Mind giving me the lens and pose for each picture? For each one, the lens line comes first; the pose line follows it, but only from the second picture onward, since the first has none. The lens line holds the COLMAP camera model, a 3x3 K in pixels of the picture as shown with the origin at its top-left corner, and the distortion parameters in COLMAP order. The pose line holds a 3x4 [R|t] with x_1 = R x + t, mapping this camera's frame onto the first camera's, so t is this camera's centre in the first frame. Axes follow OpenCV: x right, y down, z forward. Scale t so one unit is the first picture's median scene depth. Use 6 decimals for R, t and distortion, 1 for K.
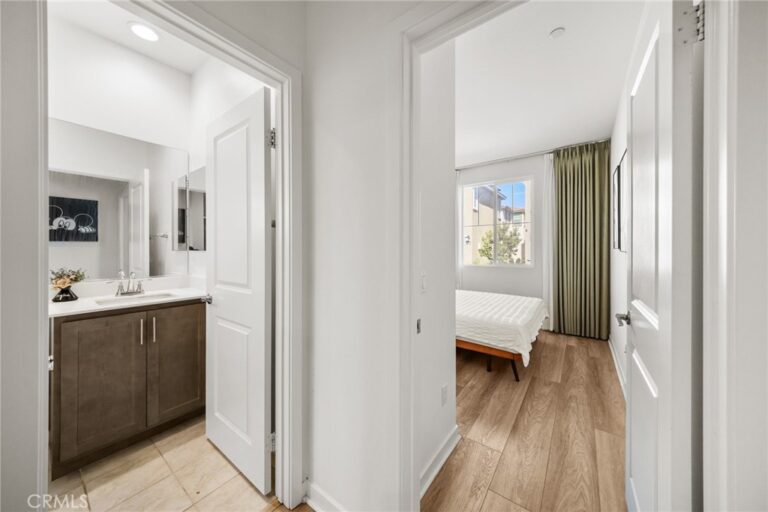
lens RADIAL K [[261.5, 0, 386.8], [0, 261.5, 250.7], [0, 0, 1]] dist [0.000039, 0.000073]
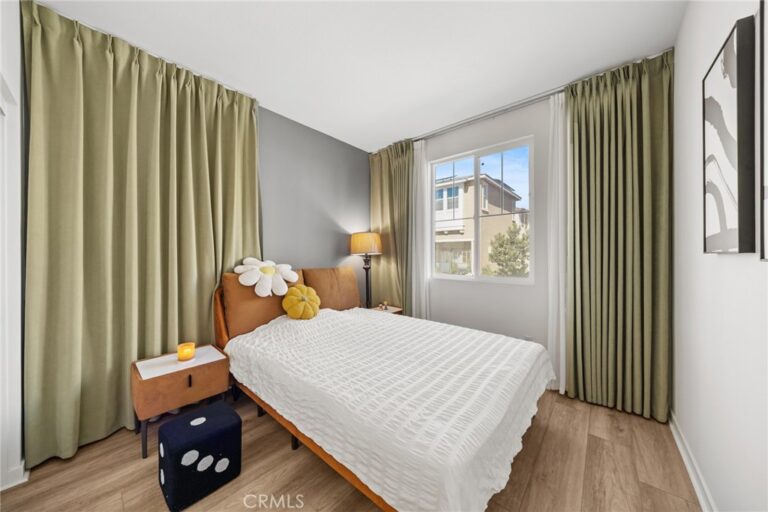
lens RADIAL K [[261.5, 0, 386.8], [0, 261.5, 250.7], [0, 0, 1]] dist [0.000039, 0.000073]
pose [[0.998327, 0.007915, -0.057275, 0.266222], [-0.008797, 0.999846, -0.015174, -0.001241], [0.057146, 0.015653, 0.998243, 0.384540]]
